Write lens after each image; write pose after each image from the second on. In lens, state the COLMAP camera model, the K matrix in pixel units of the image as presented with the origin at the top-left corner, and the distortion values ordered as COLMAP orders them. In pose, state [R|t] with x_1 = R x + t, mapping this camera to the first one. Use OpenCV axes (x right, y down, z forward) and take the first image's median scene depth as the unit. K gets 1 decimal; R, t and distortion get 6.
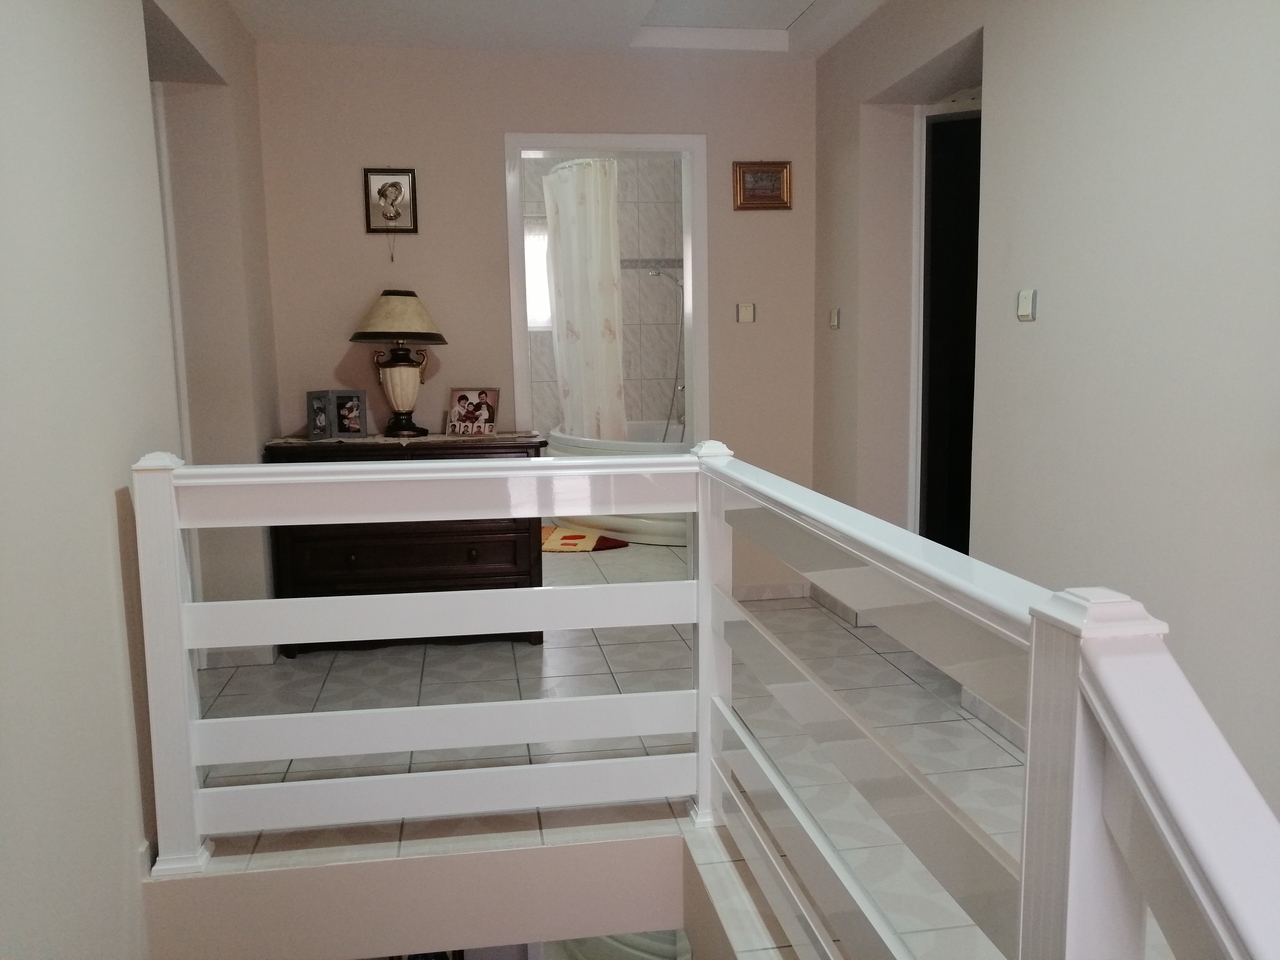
lens RADIAL K [[999.6, 0, 639.5], [0, 999.6, 478.8], [0, 0, 1]] dist [0.005284, 0.002747]
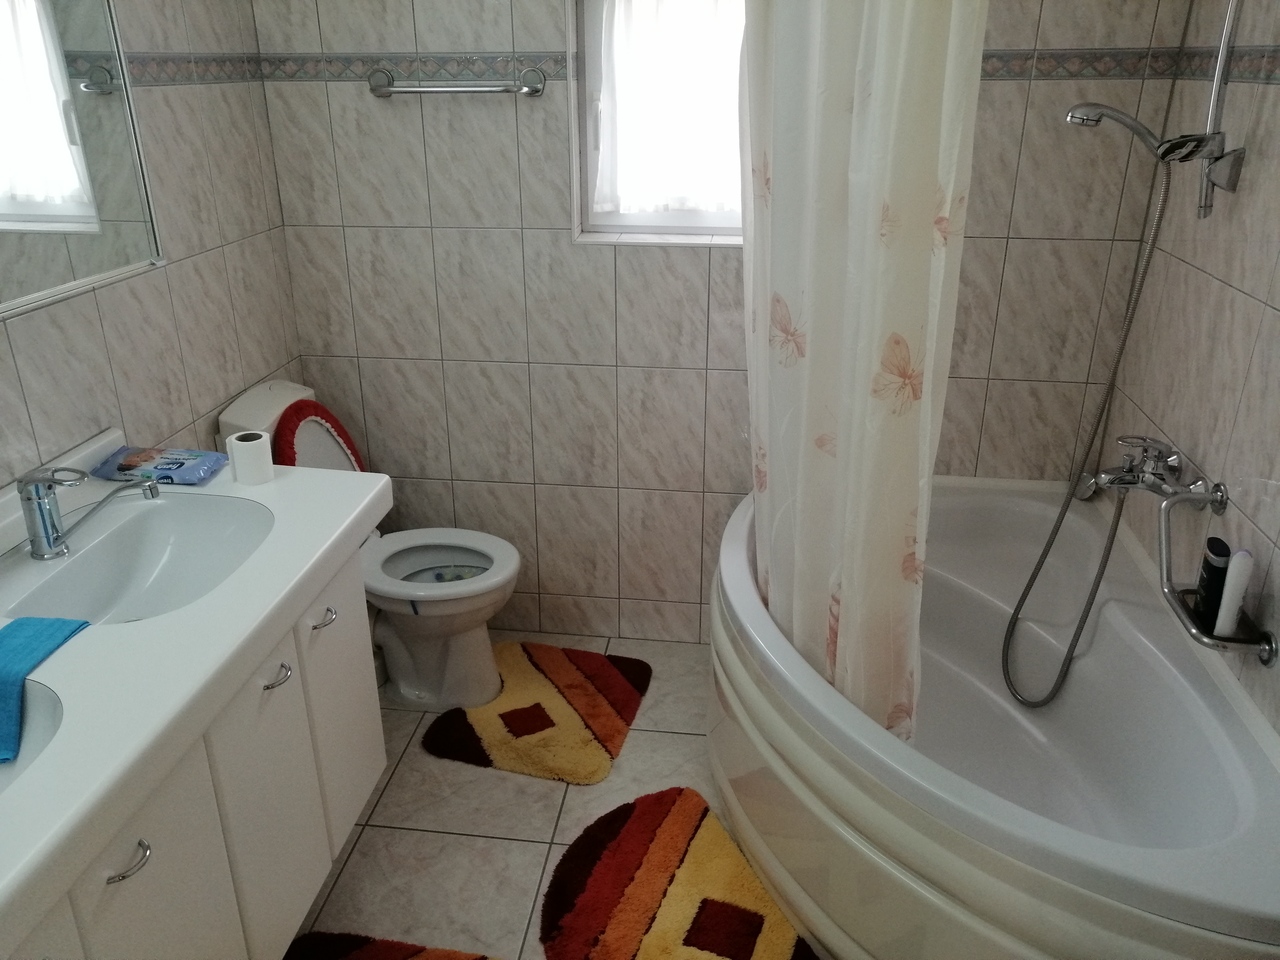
lens RADIAL K [[999.6, 0, 643.6], [0, 999.6, 480.3], [0, 0, 1]] dist [0.005284, 0.002747]
pose [[0.953664, 0.134180, -0.269298, -0.016326], [-0.056363, 0.958877, 0.278168, -0.166386], [0.295548, -0.250100, 0.922009, 0.604527]]
